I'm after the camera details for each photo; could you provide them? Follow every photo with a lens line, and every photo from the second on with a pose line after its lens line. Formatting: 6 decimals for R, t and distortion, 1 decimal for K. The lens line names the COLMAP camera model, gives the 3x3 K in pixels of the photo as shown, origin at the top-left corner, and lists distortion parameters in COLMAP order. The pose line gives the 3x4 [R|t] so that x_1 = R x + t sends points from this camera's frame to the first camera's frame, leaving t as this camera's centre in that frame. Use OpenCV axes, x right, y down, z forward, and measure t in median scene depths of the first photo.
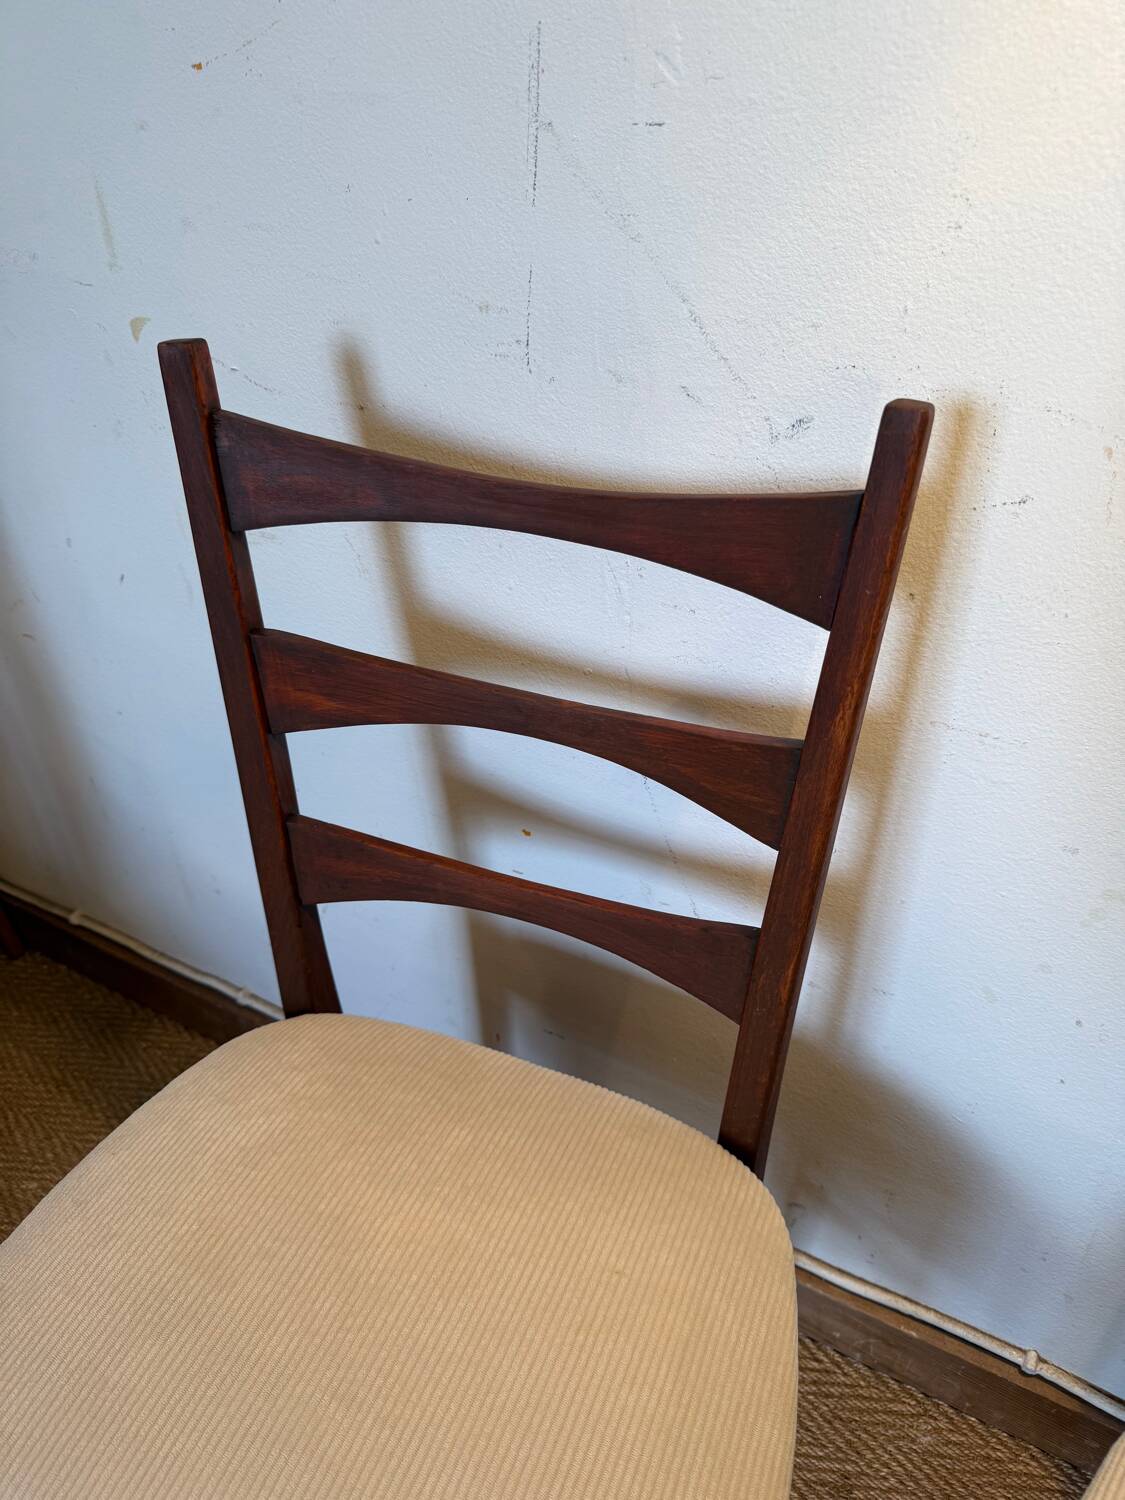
lens RADIAL K [[1078.6, 0, 572.3], [0, 1078.6, 753.0], [0, 0, 1]] dist [-0.008552, -0.001109]
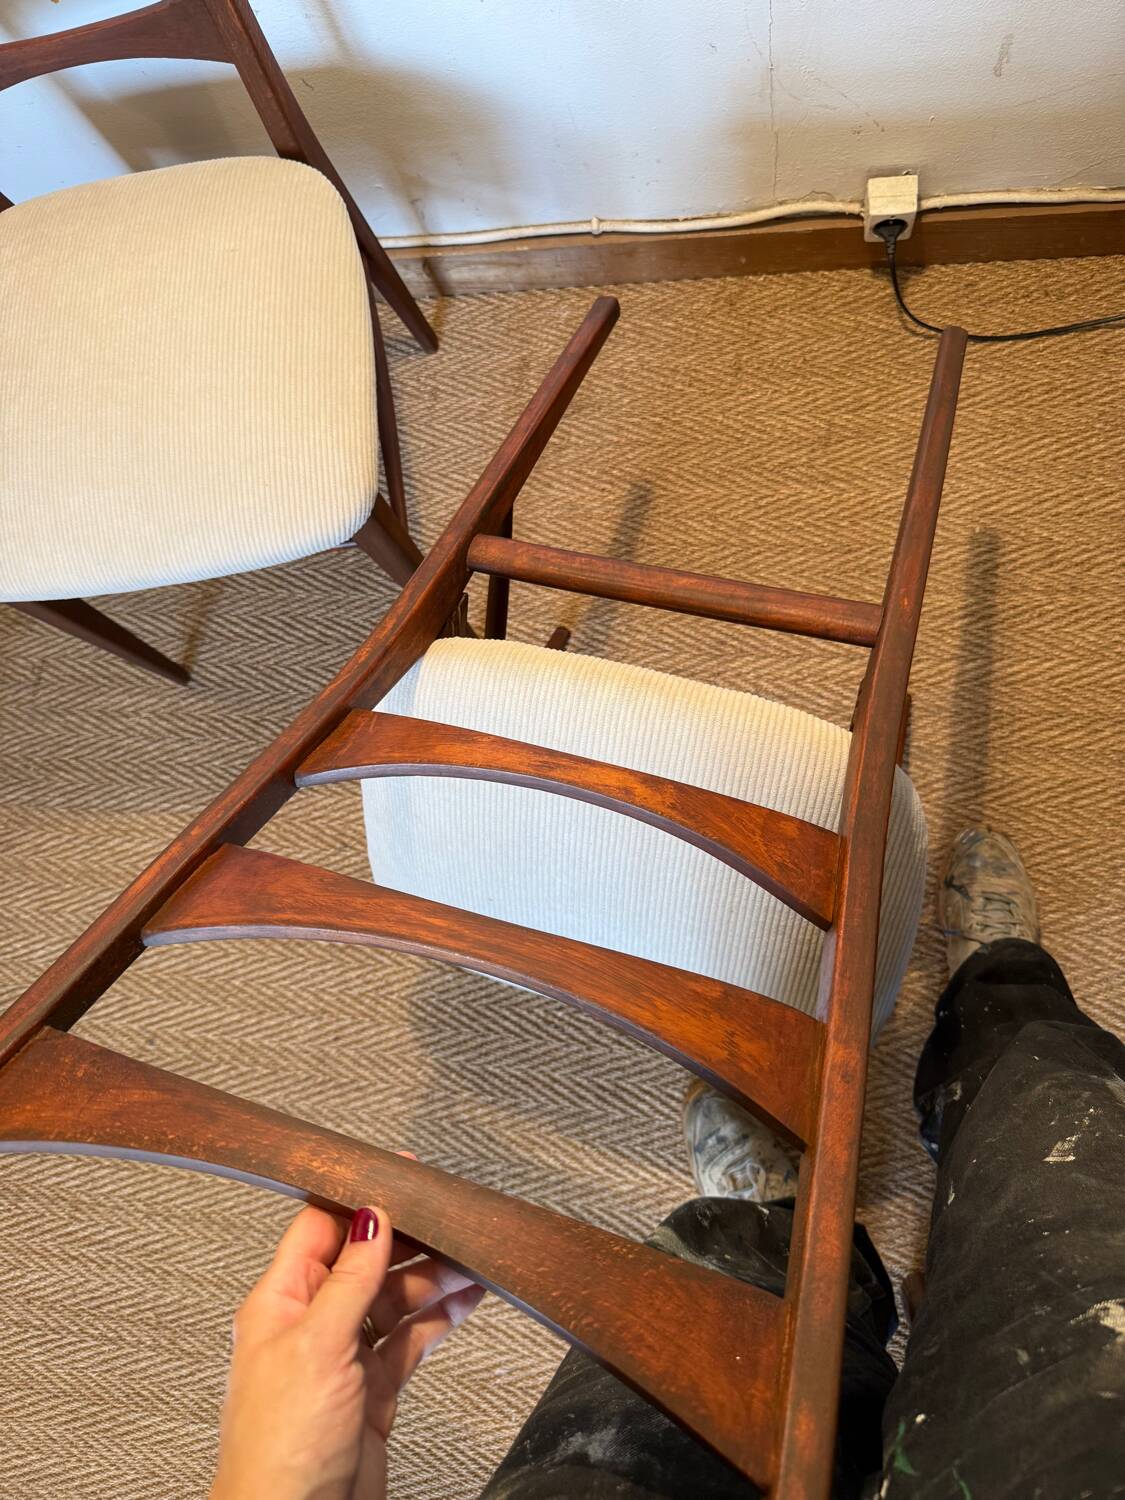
lens RADIAL K [[1058.5, 0, 566.7], [0, 1058.5, 731.3], [0, 0, 1]] dist [0.168572, -0.419266]
pose [[0.894210, -0.441683, -0.072831, 0.273067], [0.383469, 0.671862, 0.633682, 0.116596], [-0.230954, -0.594573, 0.770158, -0.768469]]
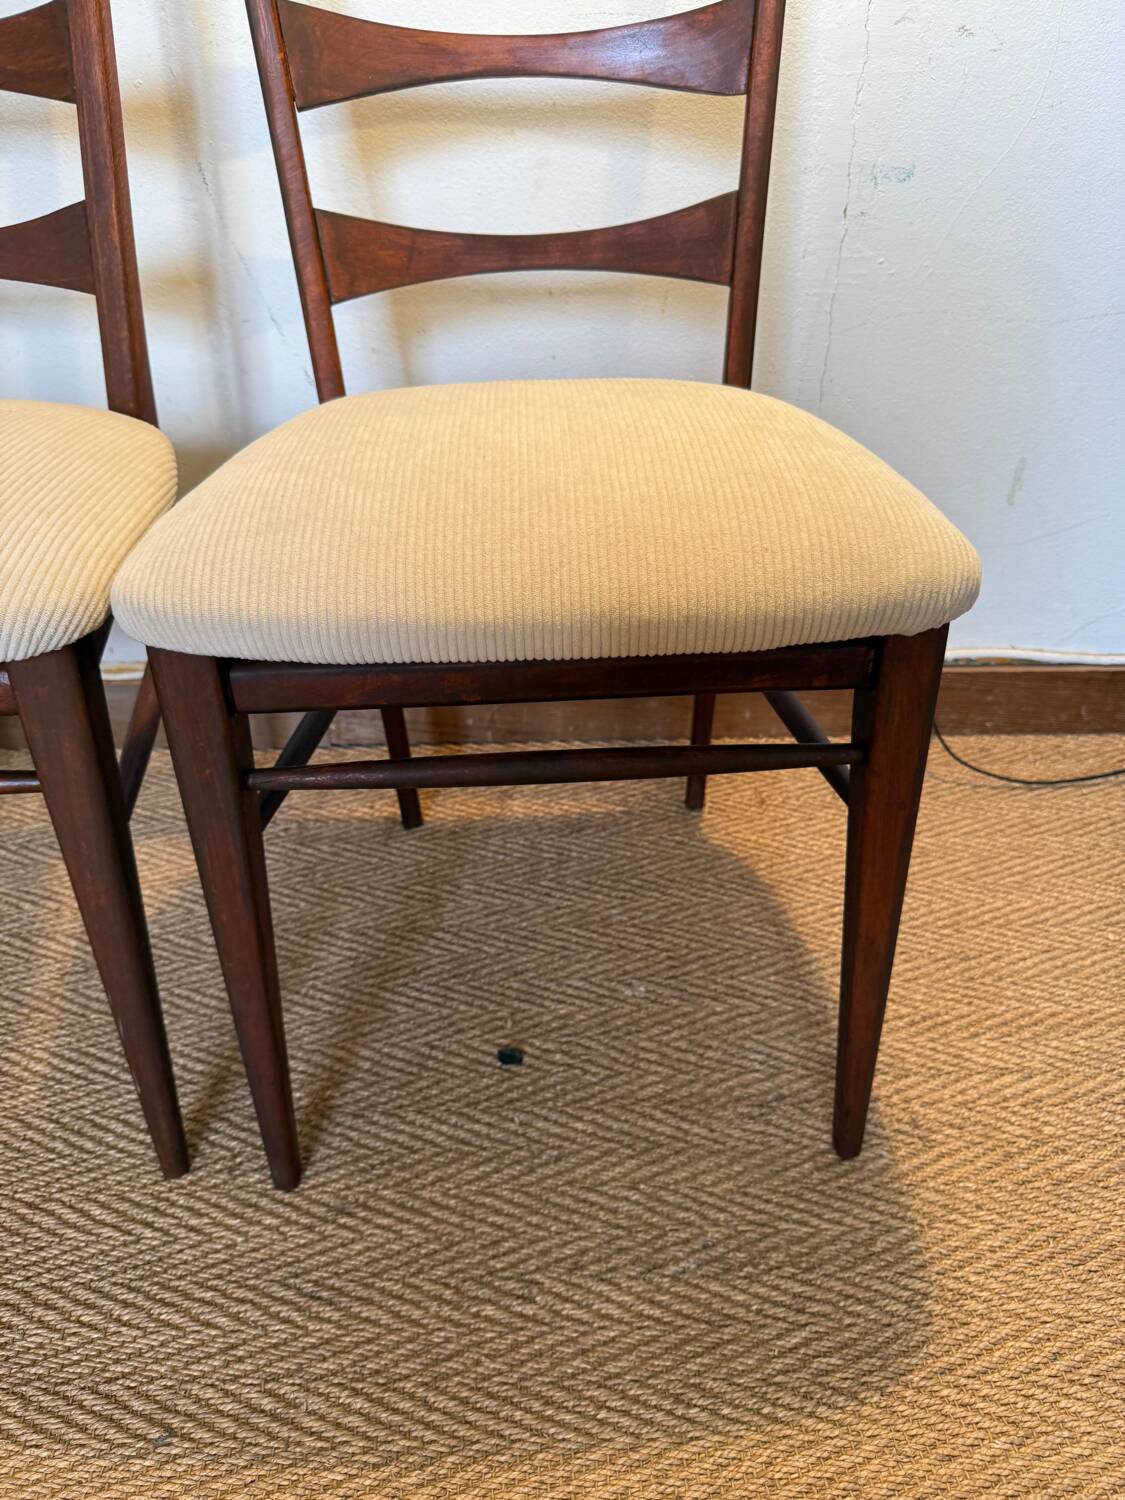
lens RADIAL K [[1057.1, 0, 564.1], [0, 1057.1, 780.0], [0, 0, 1]] dist [-0.024384, 0.007737]
pose [[0.863570, -0.260928, 0.431467, -0.331883], [0.272748, 0.961429, 0.035521, 0.935417], [-0.424094, 0.087007, 0.901429, -0.256225]]
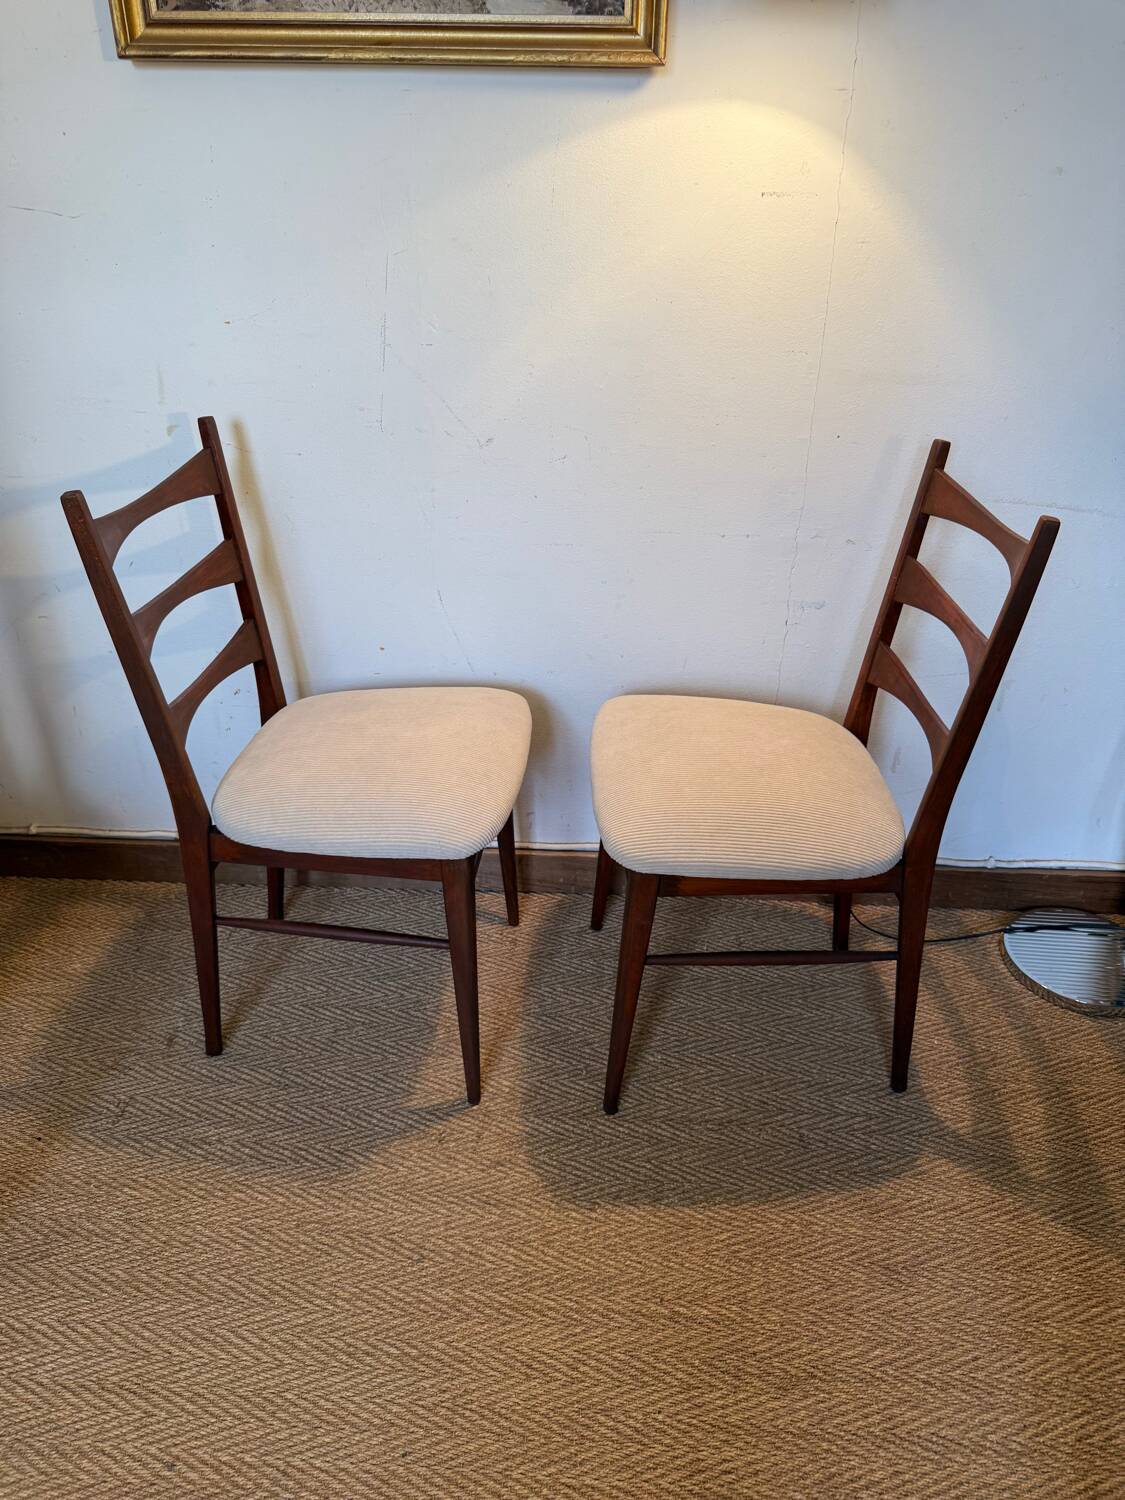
lens RADIAL K [[1062.2, 0, 560.7], [0, 1062.2, 717.8], [0, 0, 1]] dist [-0.003445, -0.002204]
pose [[0.894683, -0.169368, 0.413348, -0.844584], [0.228439, 0.968659, -0.097546, 0.682580], [-0.383872, 0.181697, 0.905333, -1.395825]]
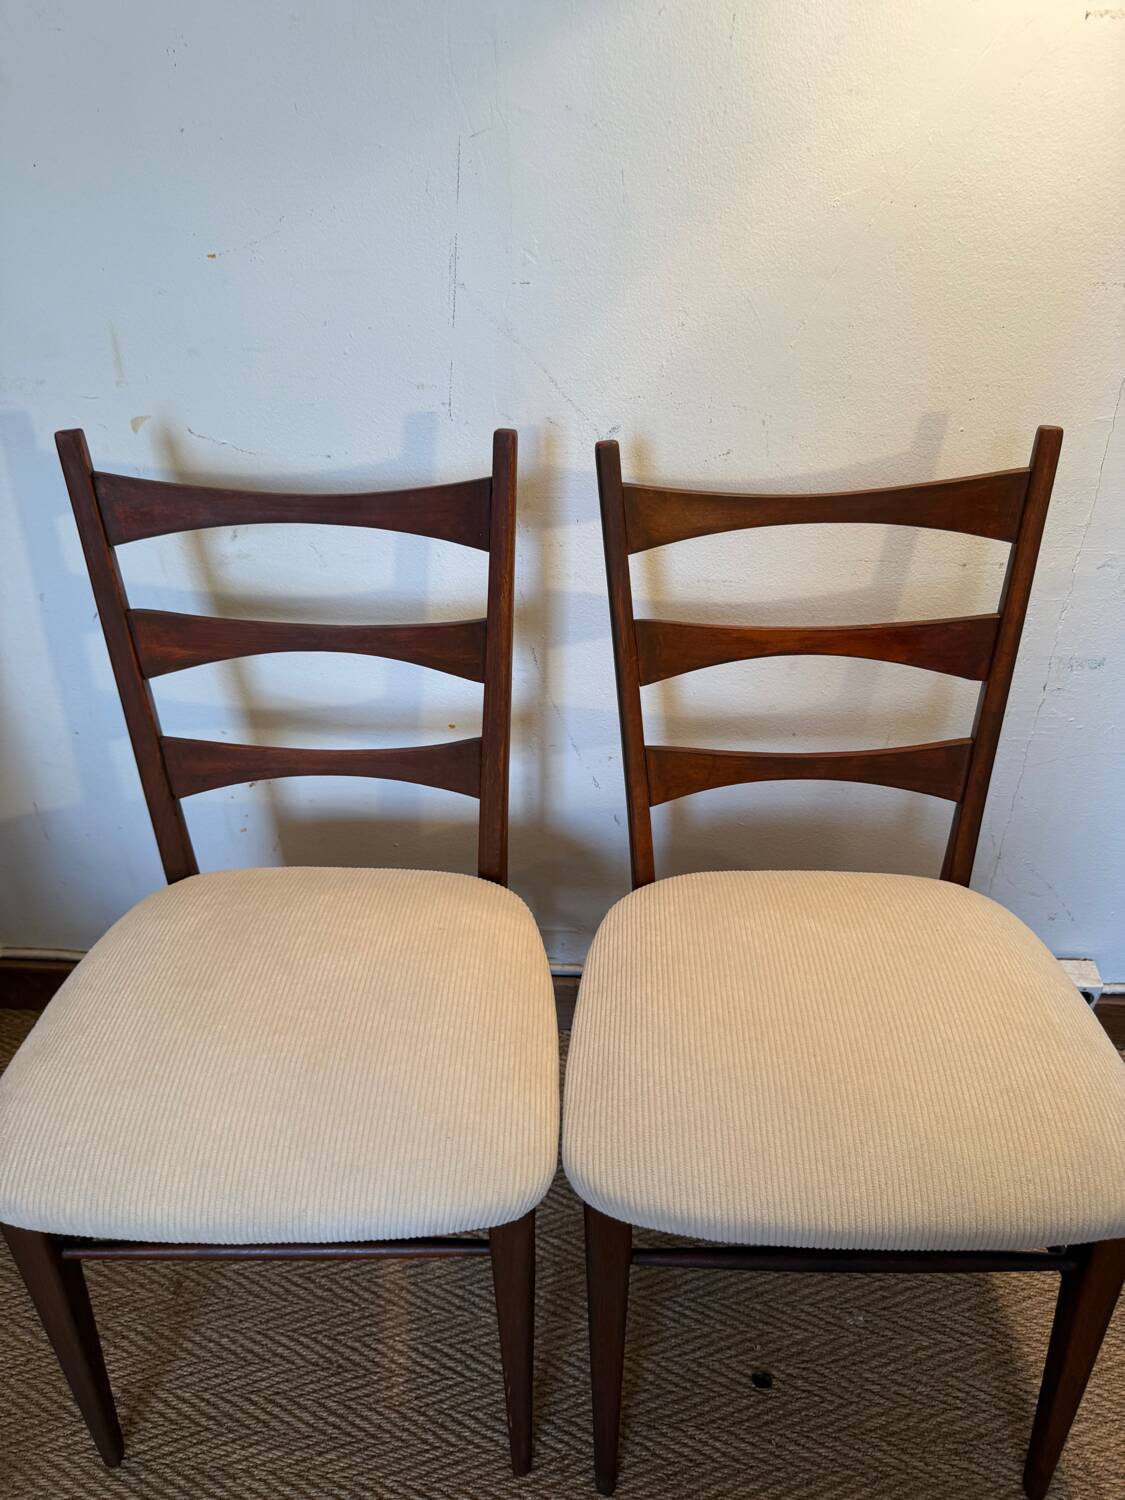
lens RADIAL K [[1078.6, 0, 572.3], [0, 1078.6, 753.0], [0, 0, 1]] dist [-0.008552, -0.001109]
pose [[0.903430, -0.215145, 0.370846, -0.626095], [0.237858, 0.971168, -0.016034, 0.244499], [-0.356704, 0.102695, 0.928556, -0.627754]]
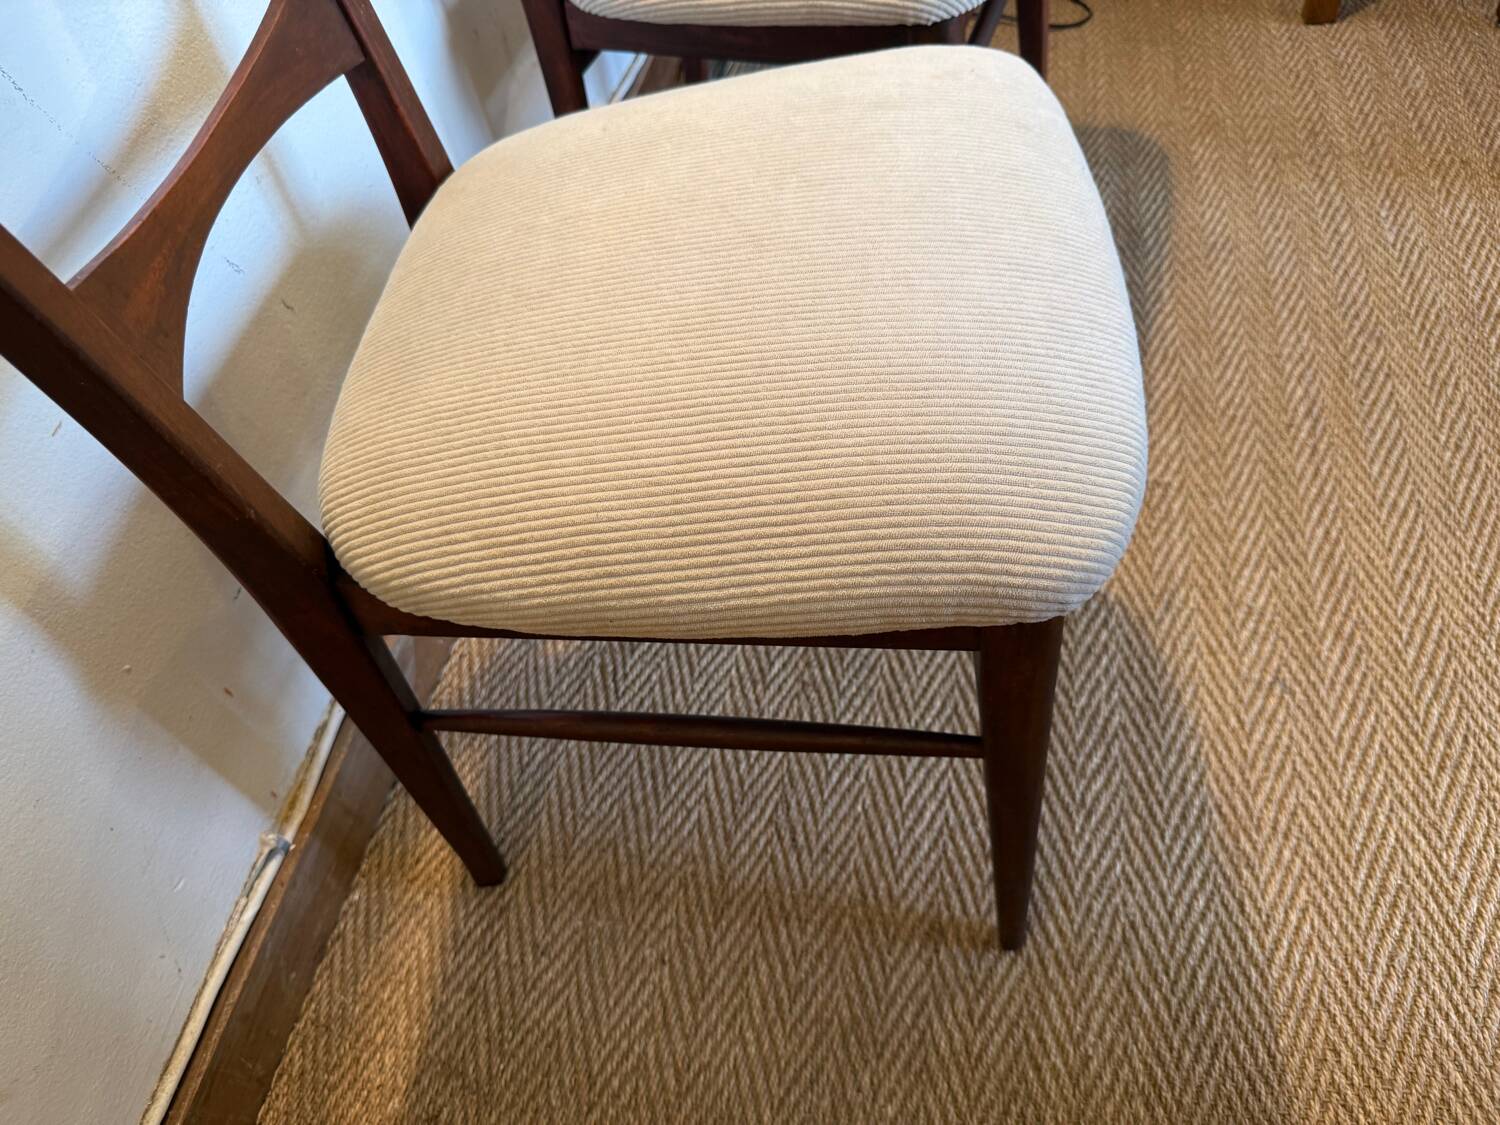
lens RADIAL K [[1108.4, 0, 736.4], [0, 1108.4, 564.0], [0, 0, 1]] dist [-0.029137, 0.004142]
pose [[-0.312242, -0.698175, 0.644249, -1.006803], [0.660173, 0.328190, 0.675621, -0.062390], [-0.683138, 0.636272, 0.358442, 0.728645]]
